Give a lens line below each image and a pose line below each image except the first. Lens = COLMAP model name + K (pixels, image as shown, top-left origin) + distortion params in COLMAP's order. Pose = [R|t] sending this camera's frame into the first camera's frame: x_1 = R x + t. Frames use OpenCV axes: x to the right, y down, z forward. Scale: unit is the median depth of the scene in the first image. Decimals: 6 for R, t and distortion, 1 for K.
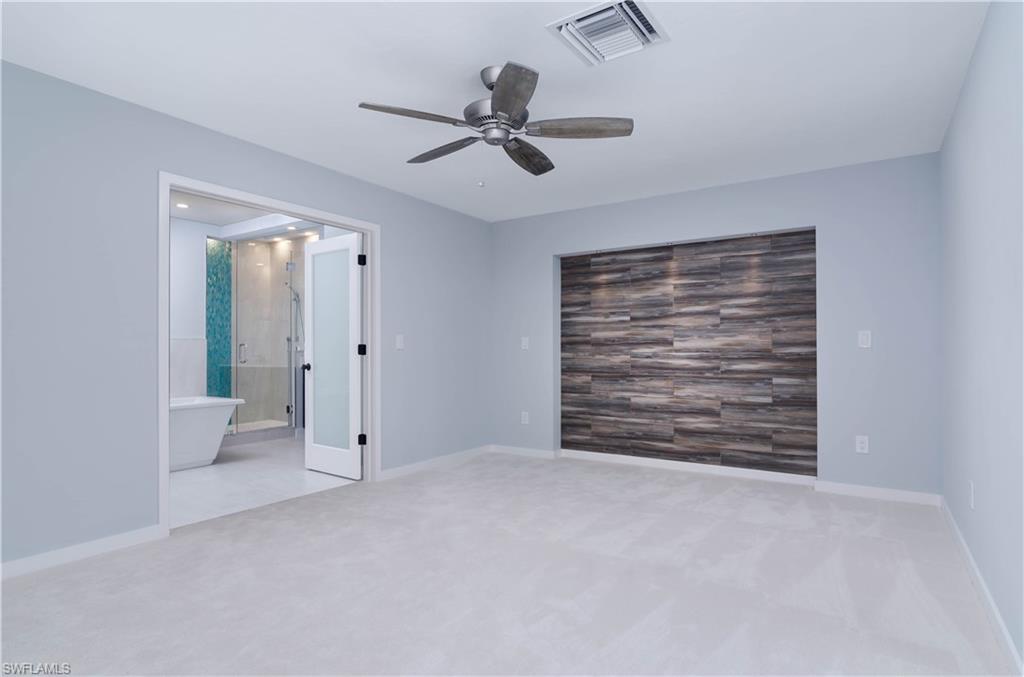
lens RADIAL K [[543.5, 0, 513.1], [0, 543.5, 343.4], [0, 0, 1]] dist [0.002748, 0.000377]
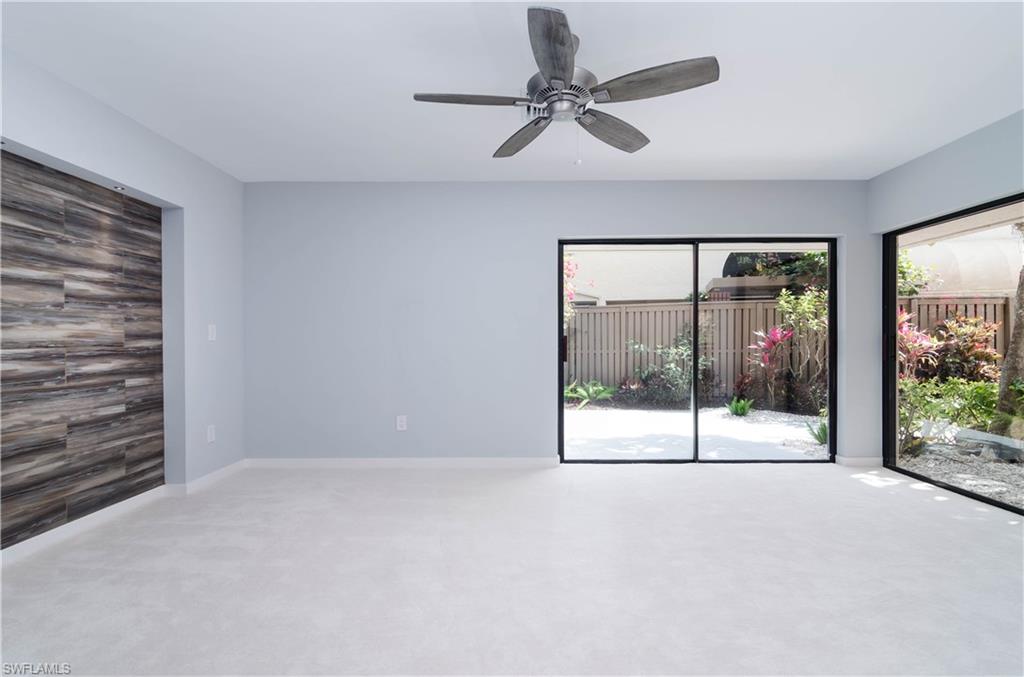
lens RADIAL K [[483.3, 0, 509.8], [0, 483.3, 345.4], [0, 0, 1]] dist [-0.009540, -0.000442]
pose [[-0.531012, -0.002829, 0.847359, -0.392967], [-0.001616, 0.999996, 0.002326, 0.011958], [-0.847363, -0.000134, -0.531015, 0.888936]]
